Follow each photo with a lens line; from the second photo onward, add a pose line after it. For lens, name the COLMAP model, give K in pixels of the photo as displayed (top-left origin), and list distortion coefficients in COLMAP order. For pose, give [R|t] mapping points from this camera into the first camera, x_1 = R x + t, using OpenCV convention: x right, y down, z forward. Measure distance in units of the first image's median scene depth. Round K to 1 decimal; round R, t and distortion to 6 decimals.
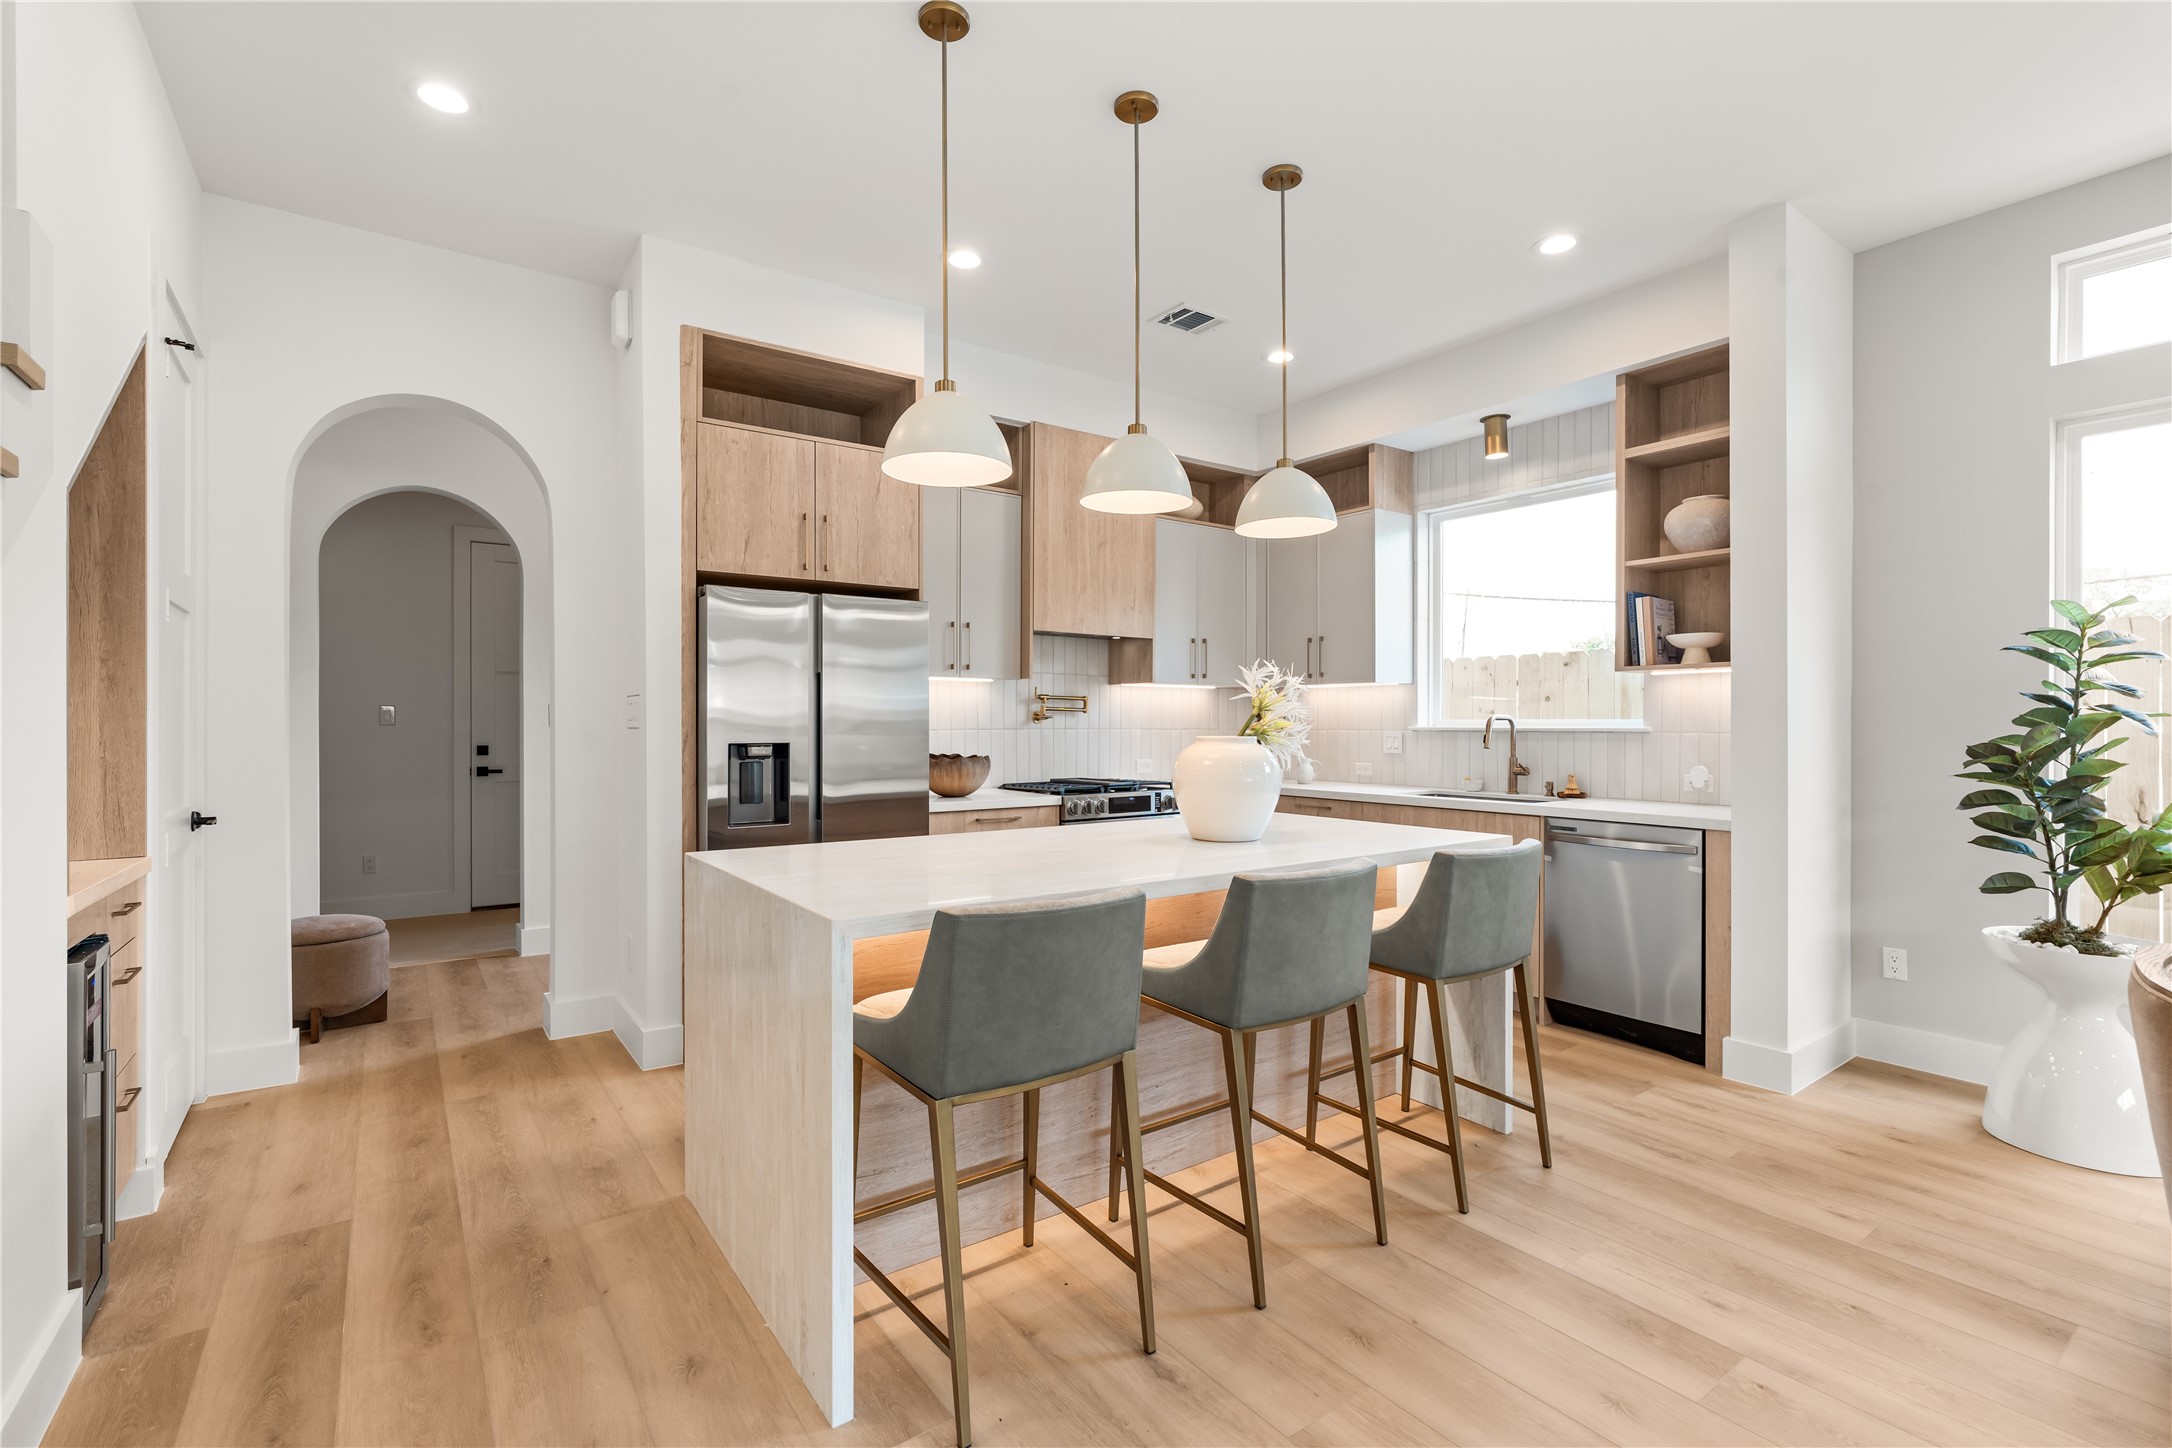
lens RADIAL K [[973.5, 0, 1086.0], [0, 973.5, 724.0], [0, 0, 1]] dist [-0.007365, 0.002496]
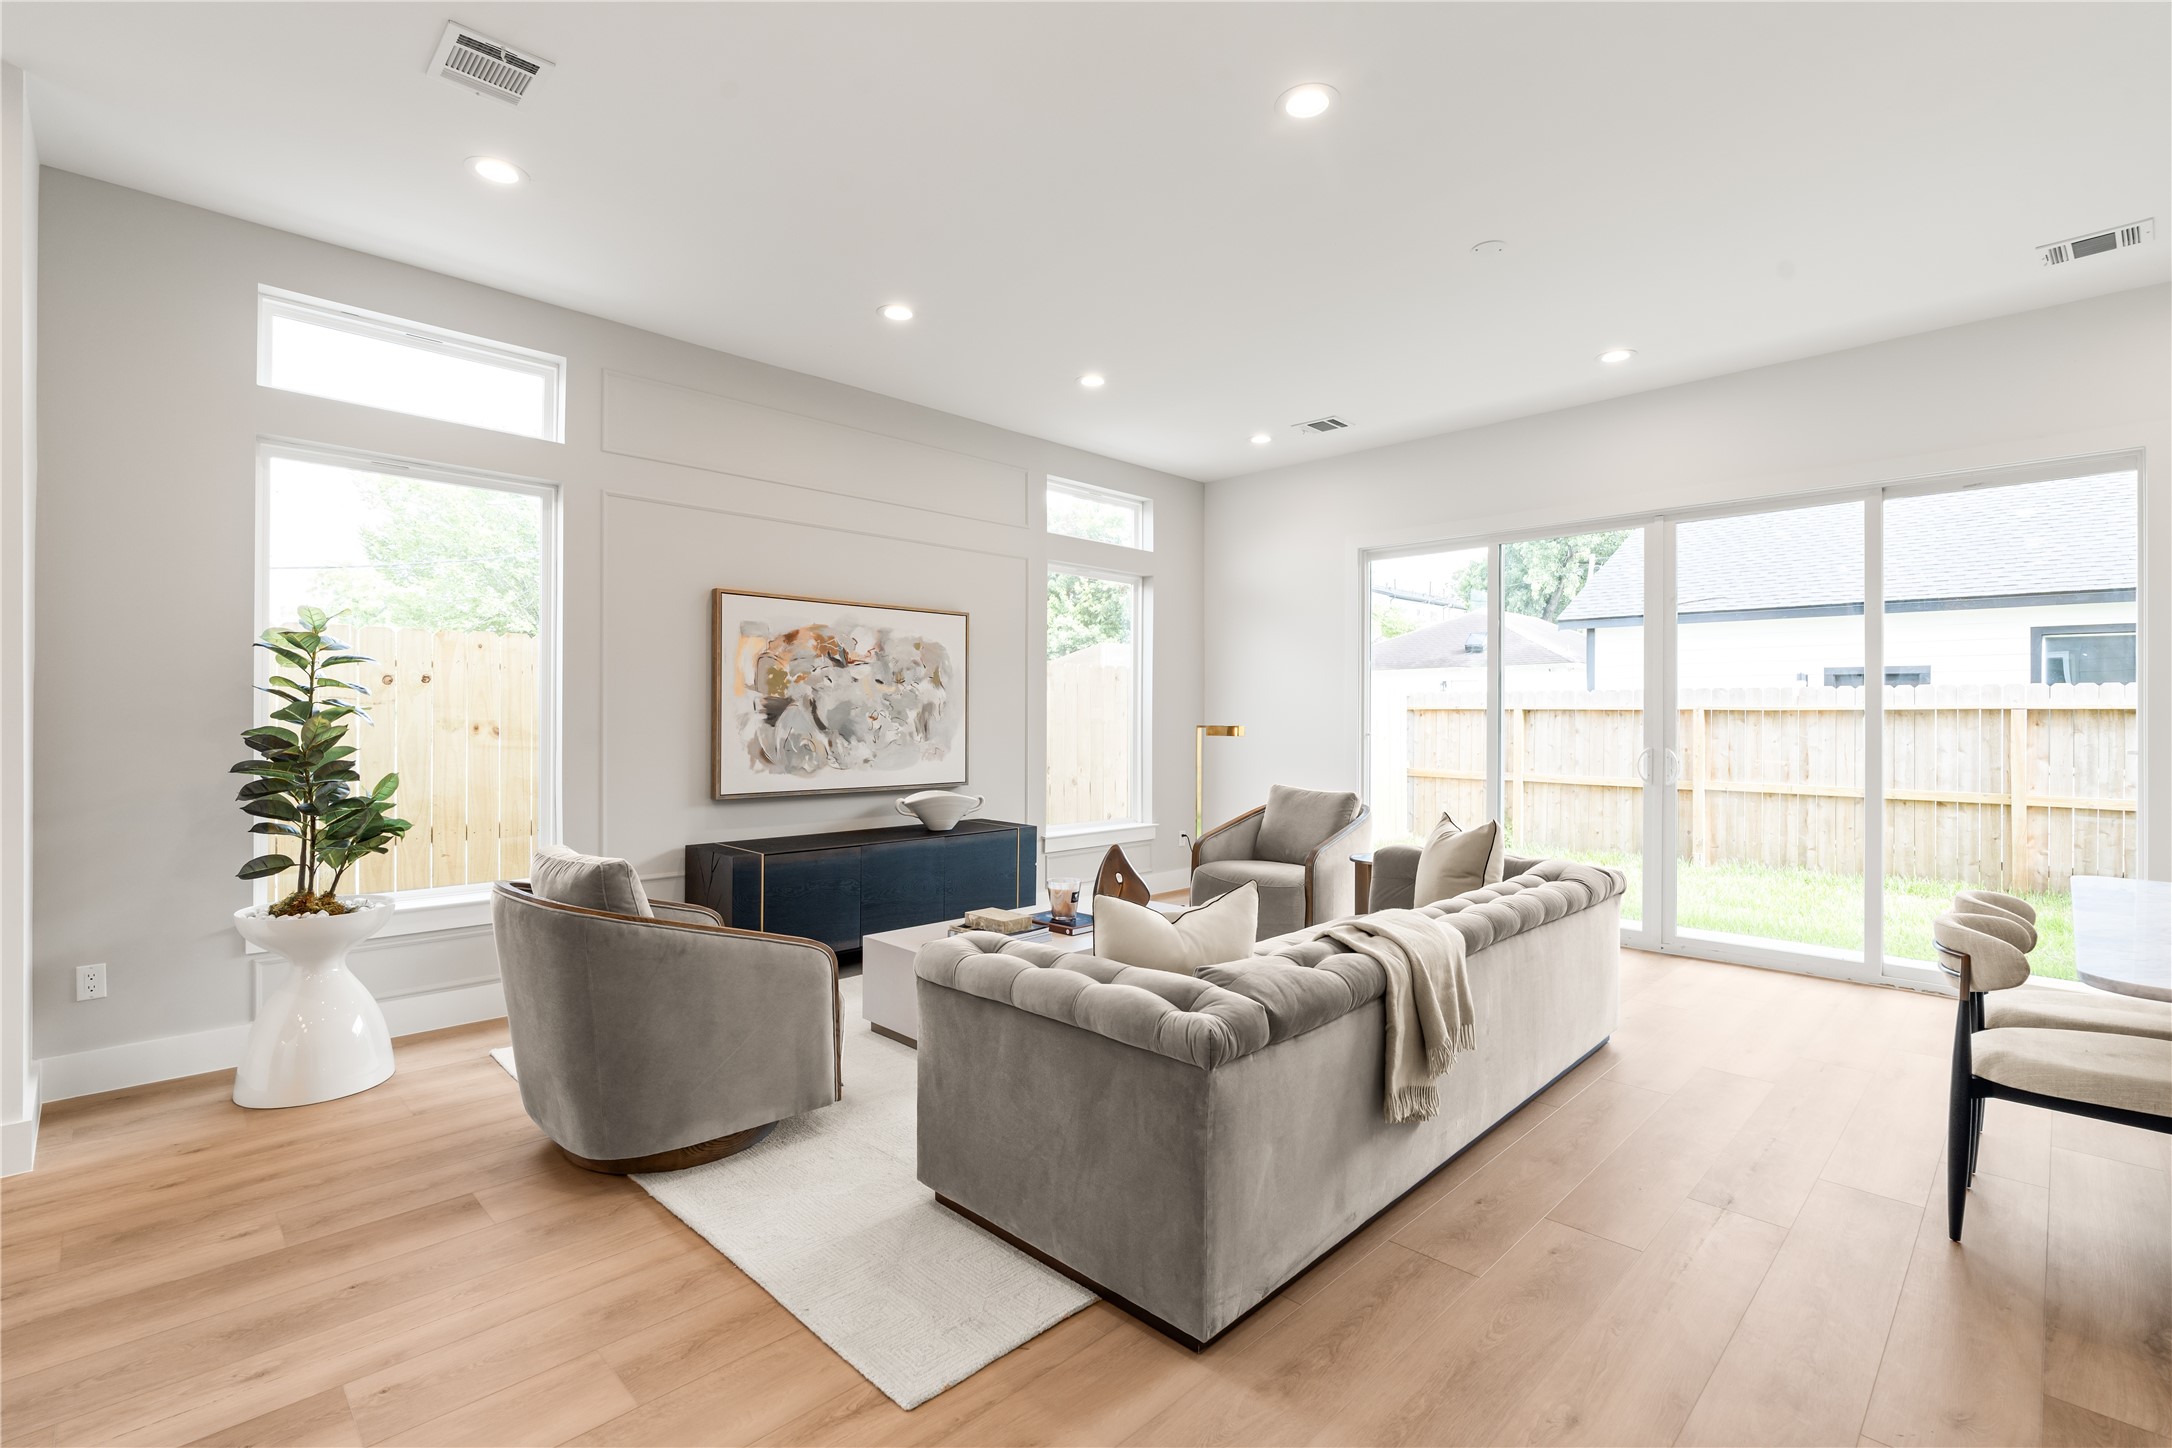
lens RADIAL K [[976.6, 0, 1086.4], [0, 976.6, 714.7], [0, 0, 1]] dist [-0.005503, 0.000605]
pose [[-0.158535, -0.001429, 0.987352, -0.189267], [-0.003433, 0.999994, 0.000896, -0.004391], [-0.987347, -0.003247, -0.158539, 0.217565]]
